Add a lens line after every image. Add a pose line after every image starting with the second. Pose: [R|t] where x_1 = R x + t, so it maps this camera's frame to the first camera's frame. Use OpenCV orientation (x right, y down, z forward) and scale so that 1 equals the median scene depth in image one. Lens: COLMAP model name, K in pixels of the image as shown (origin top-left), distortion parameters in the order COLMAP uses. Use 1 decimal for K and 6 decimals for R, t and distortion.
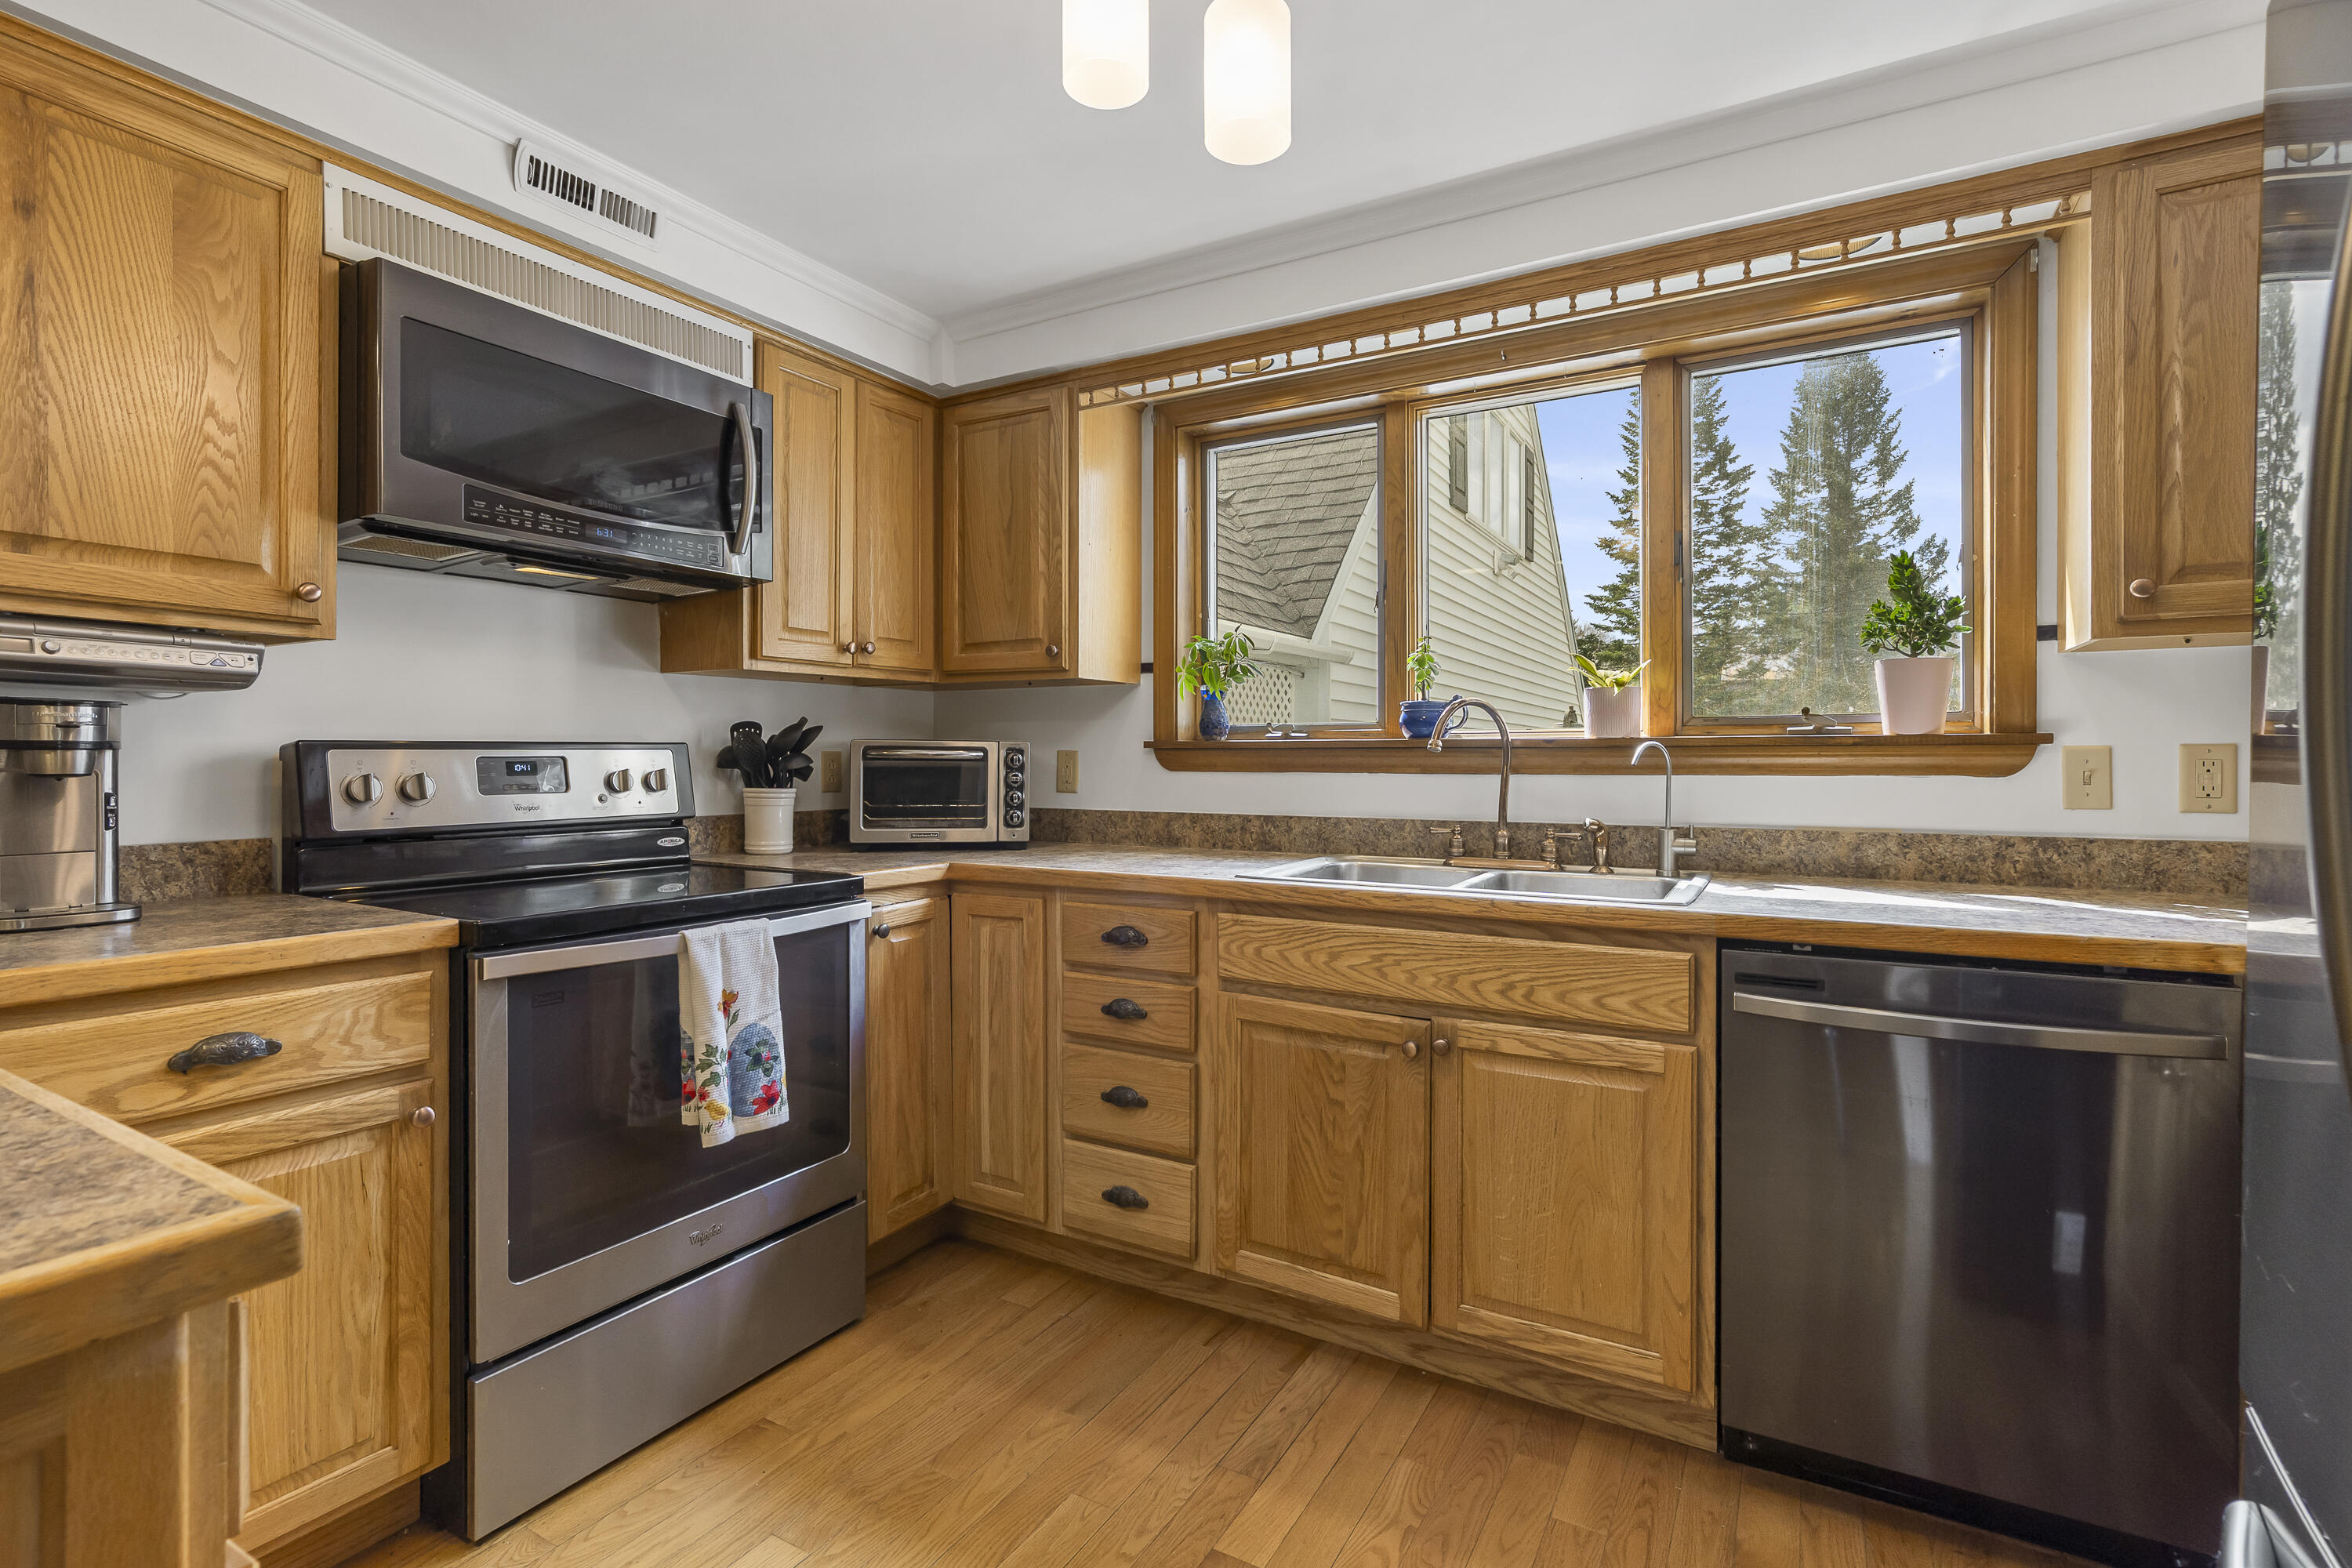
lens RADIAL K [[1074.1, 0, 1193.3], [0, 1074.1, 765.2], [0, 0, 1]] dist [-0.008002, 0.002899]
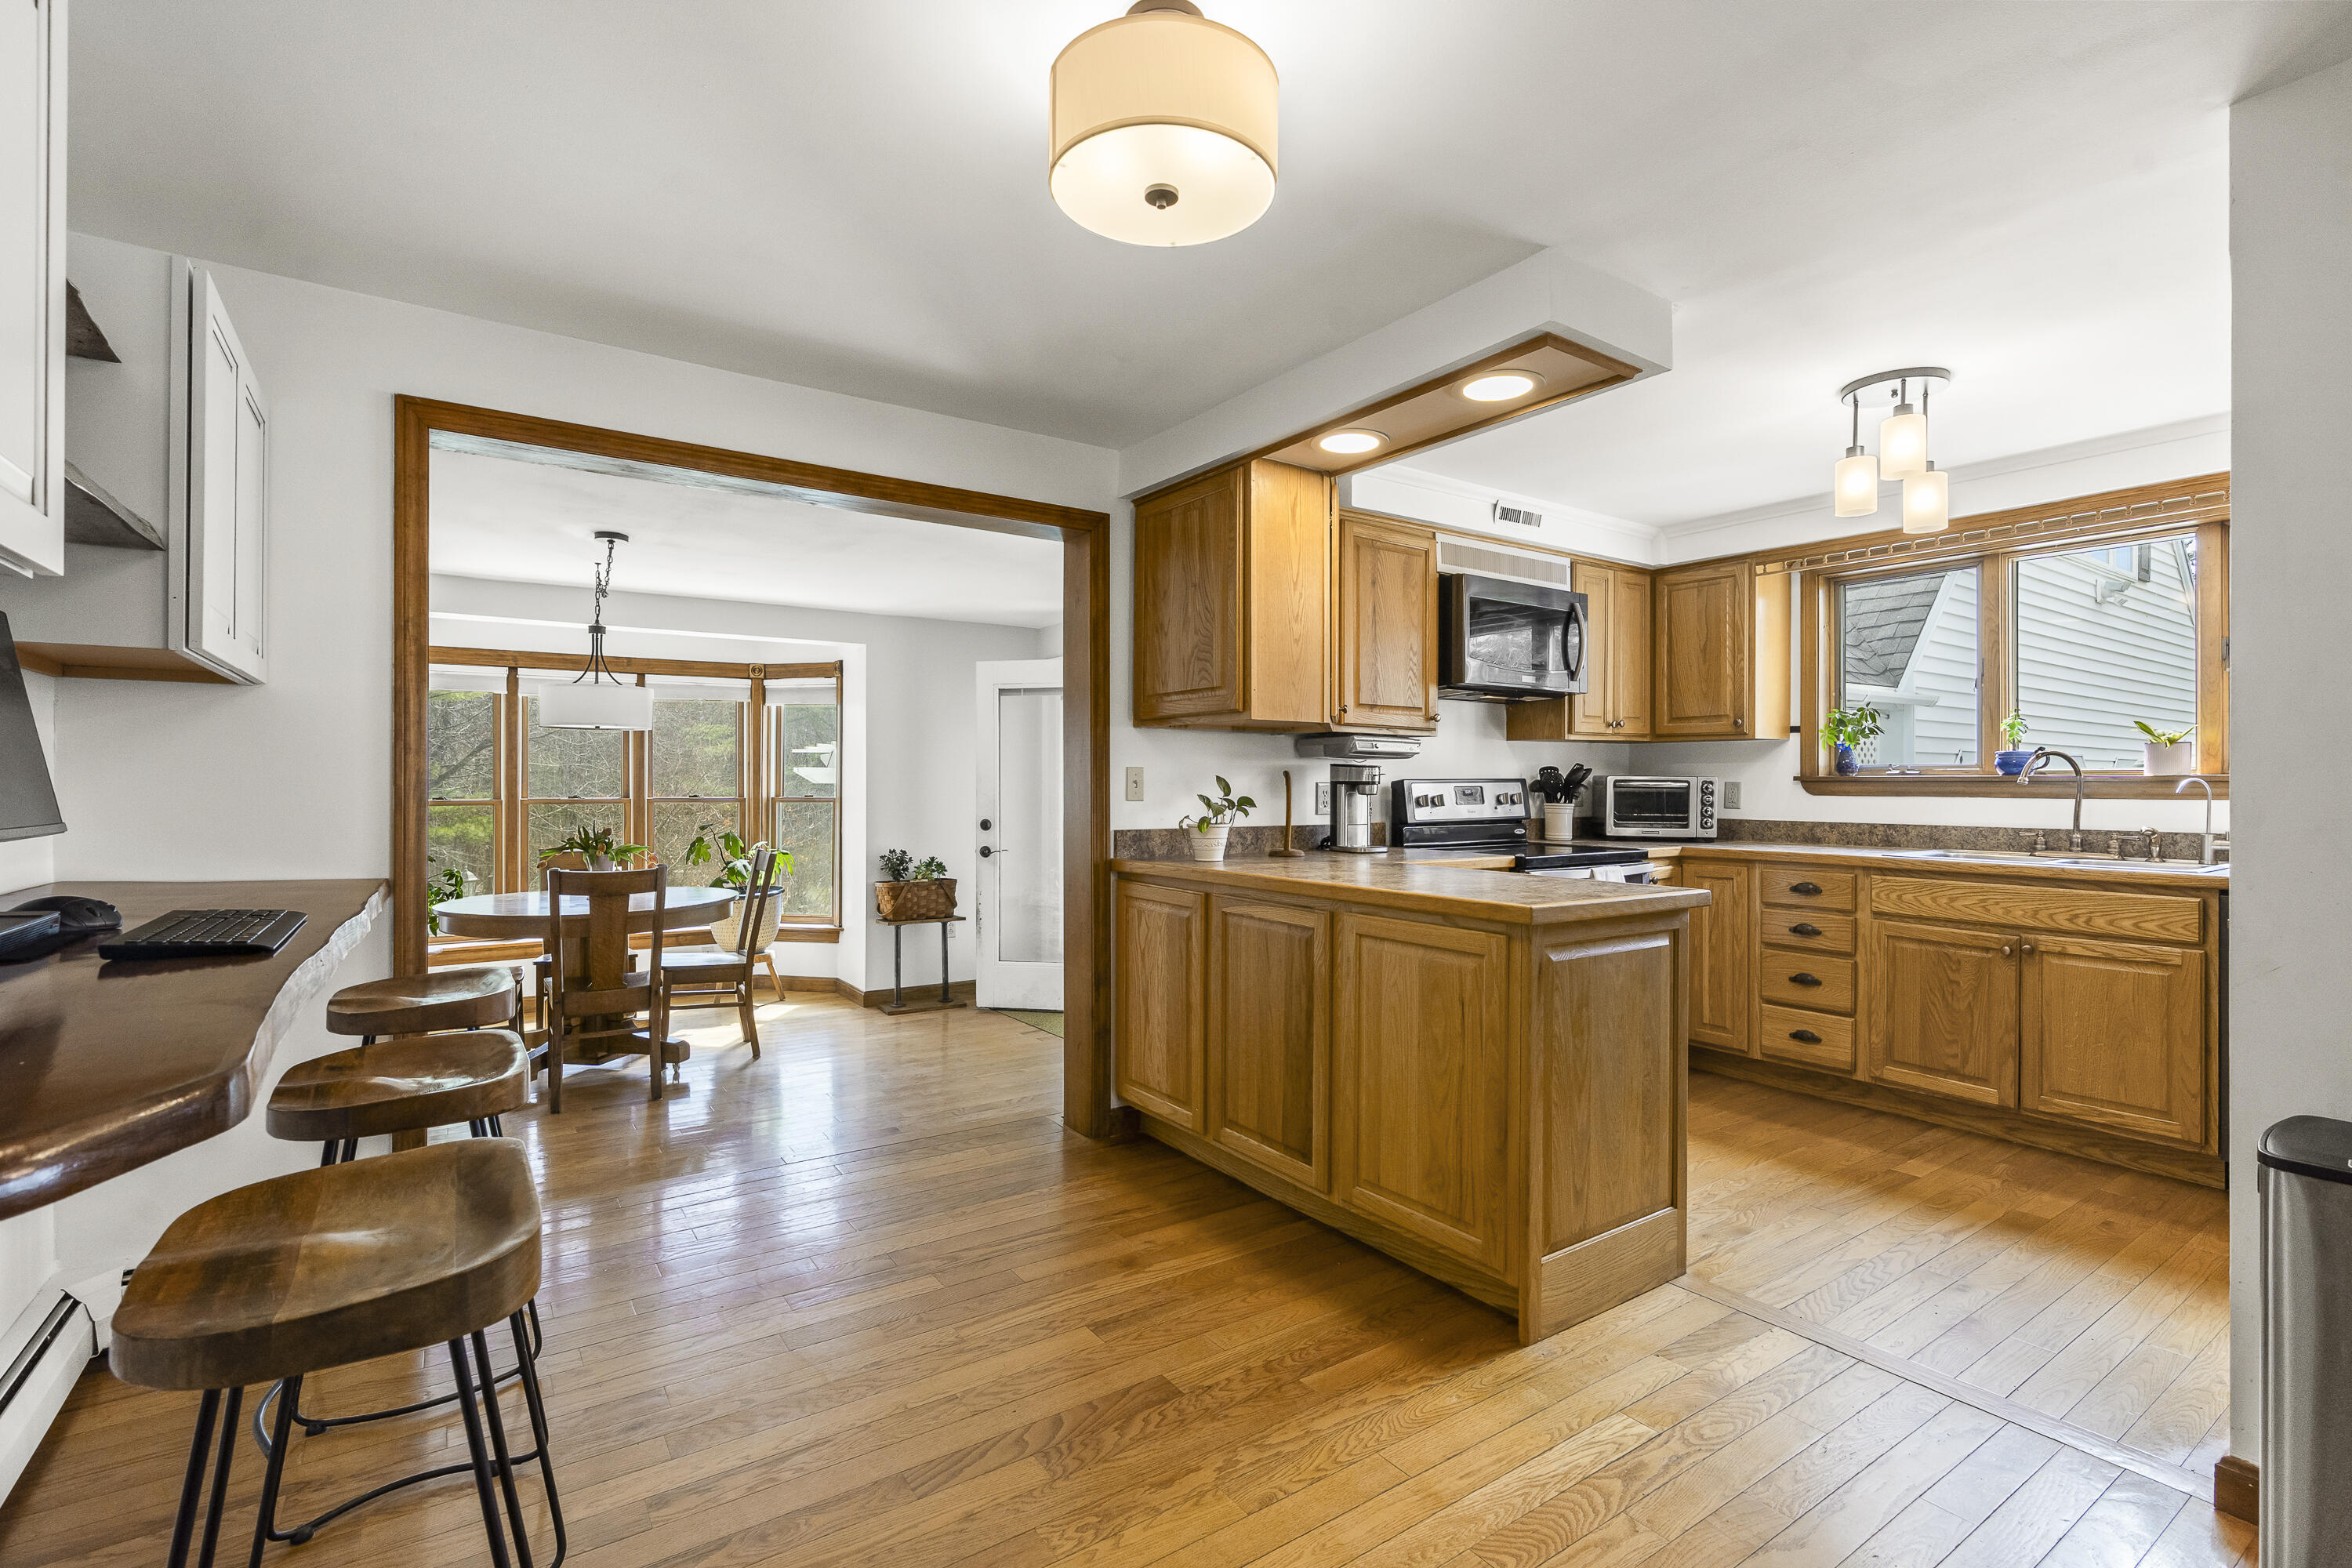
lens RADIAL K [[1074.1, 0, 1172.2], [0, 1074.1, 783.5], [0, 0, 1]] dist [-0.008002, 0.002899]
pose [[0.899762, 0.001422, -0.436378, -0.243161], [-0.003438, 0.999987, -0.003830, -0.003394], [0.436367, 0.004947, 0.899755, -1.090887]]
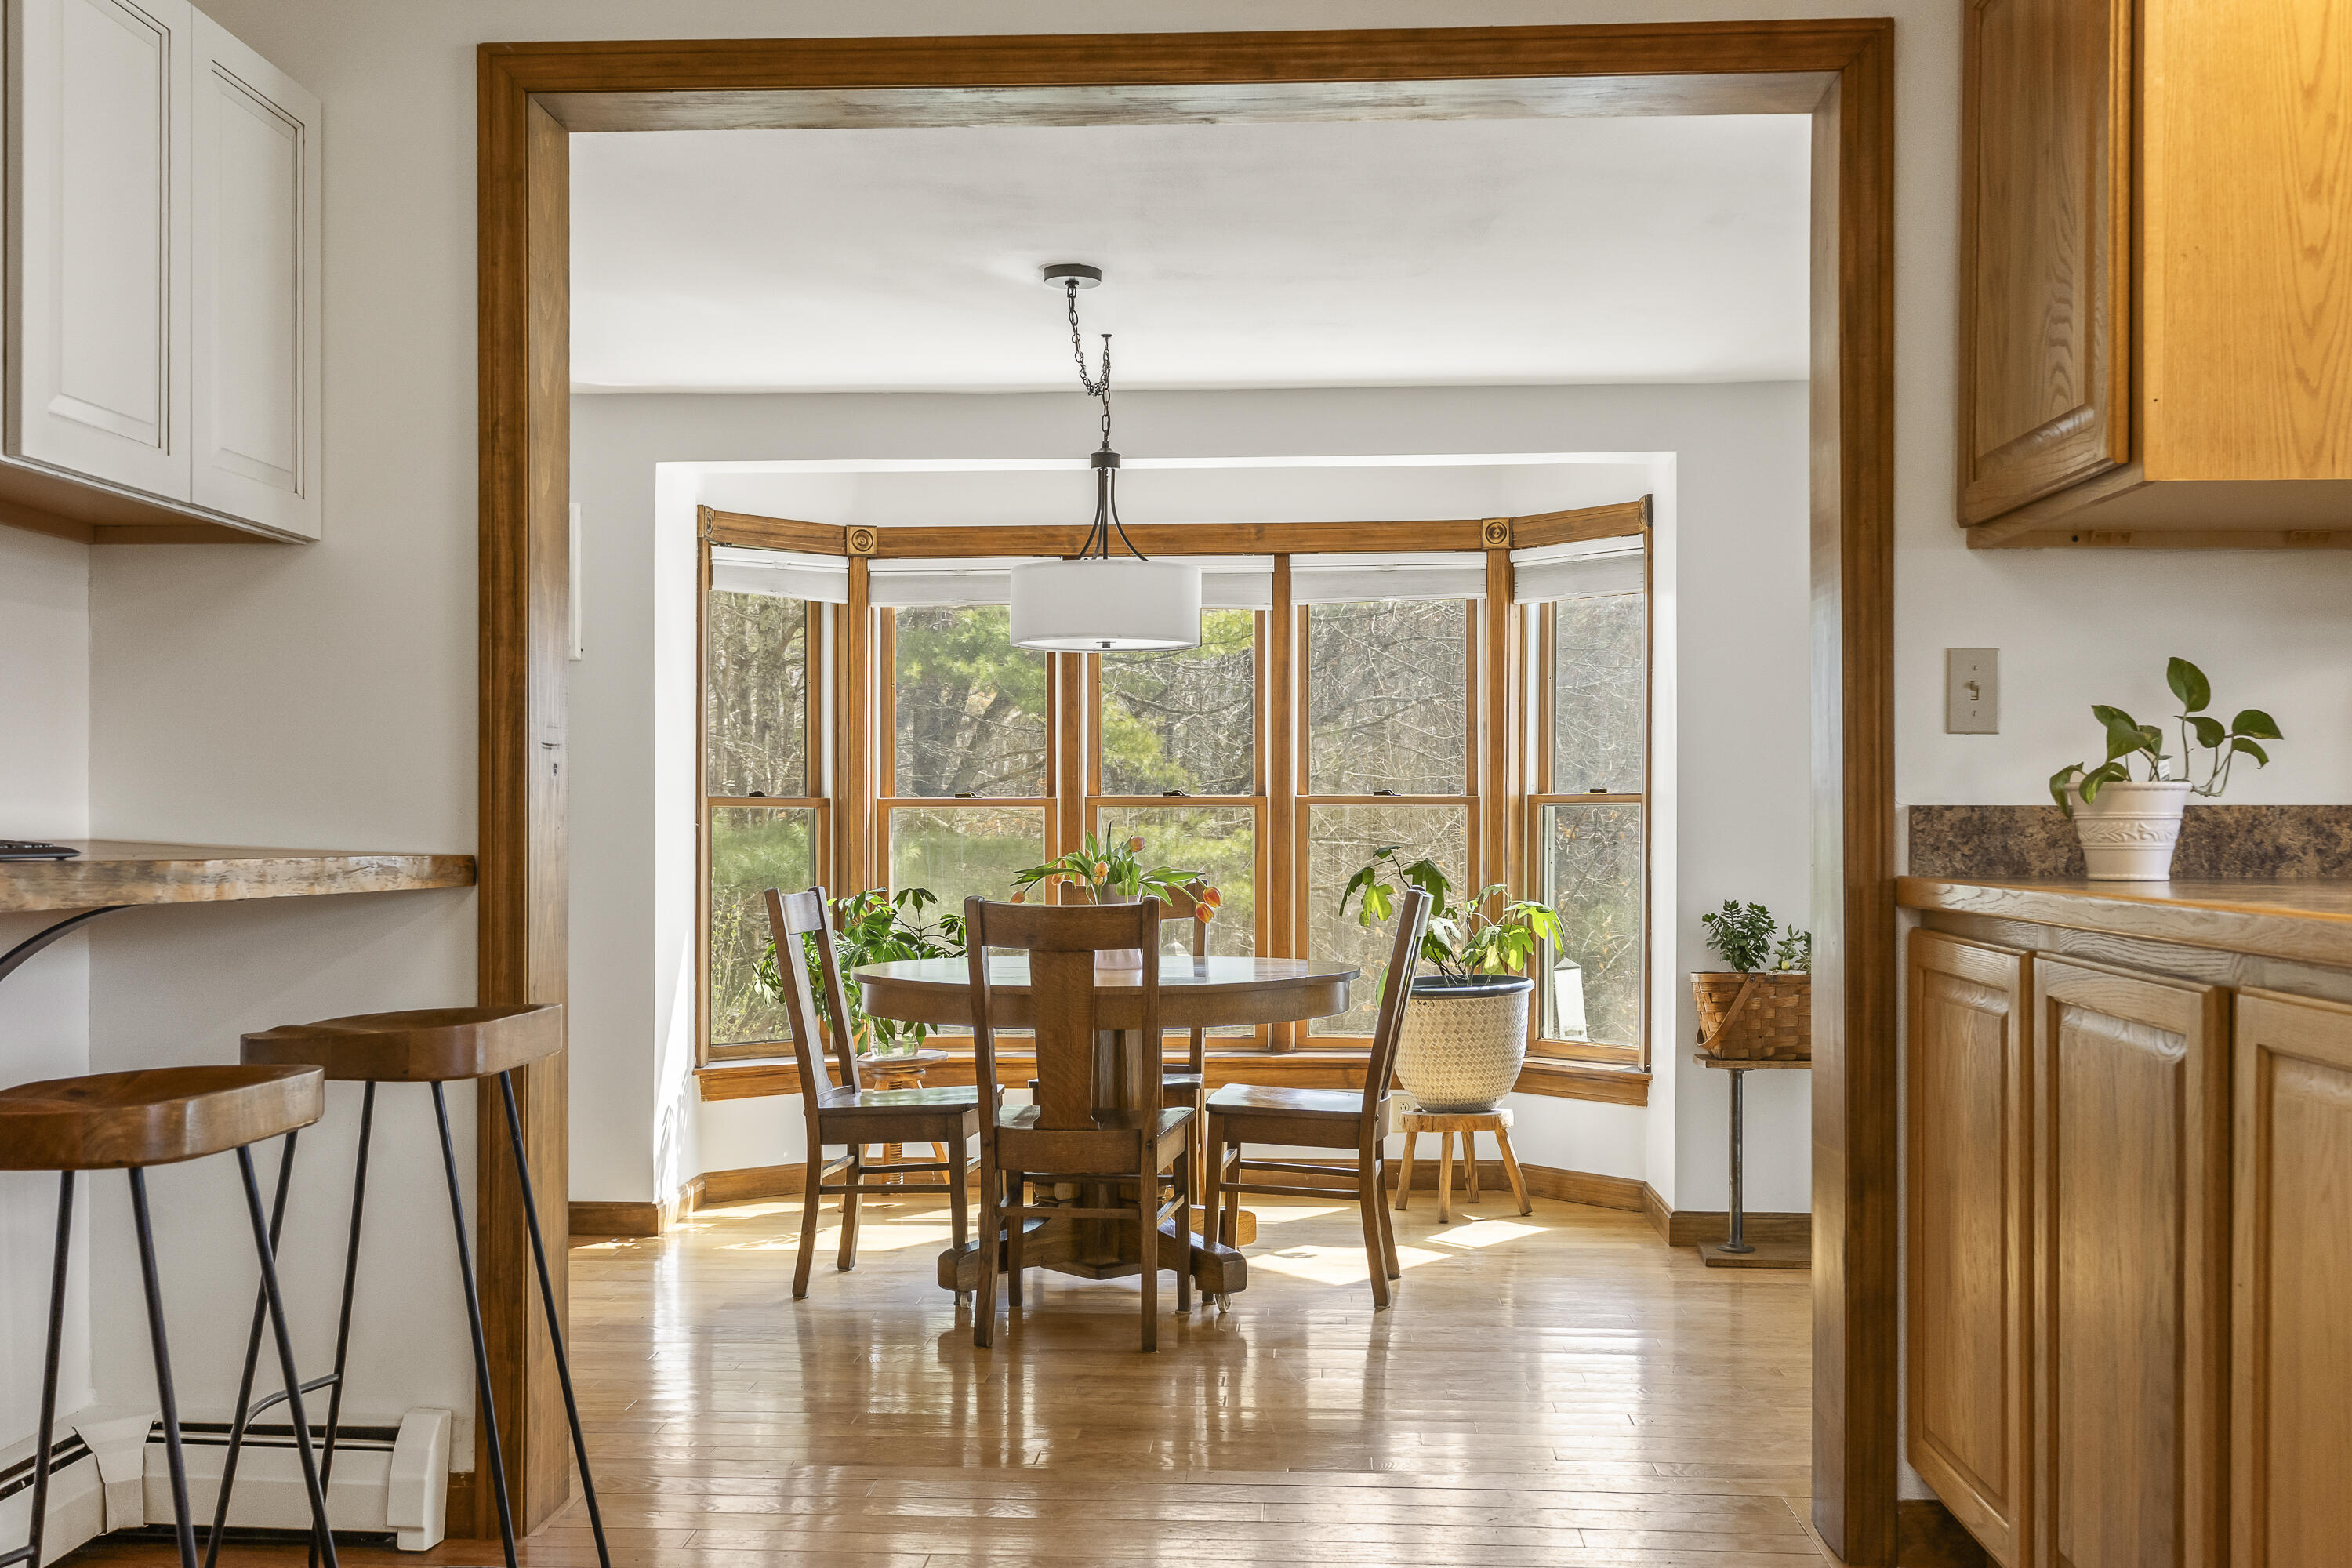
lens RADIAL K [[2311.4, 0, 1158.0], [0, 2311.4, 828.6], [0, 0, 1]] dist [-0.015944, 0.000000]
pose [[0.444225, 0.002633, -0.895911, 0.024502], [-0.003685, 0.999993, 0.001112, 0.077234], [0.895907, 0.002807, 0.444232, -0.682037]]
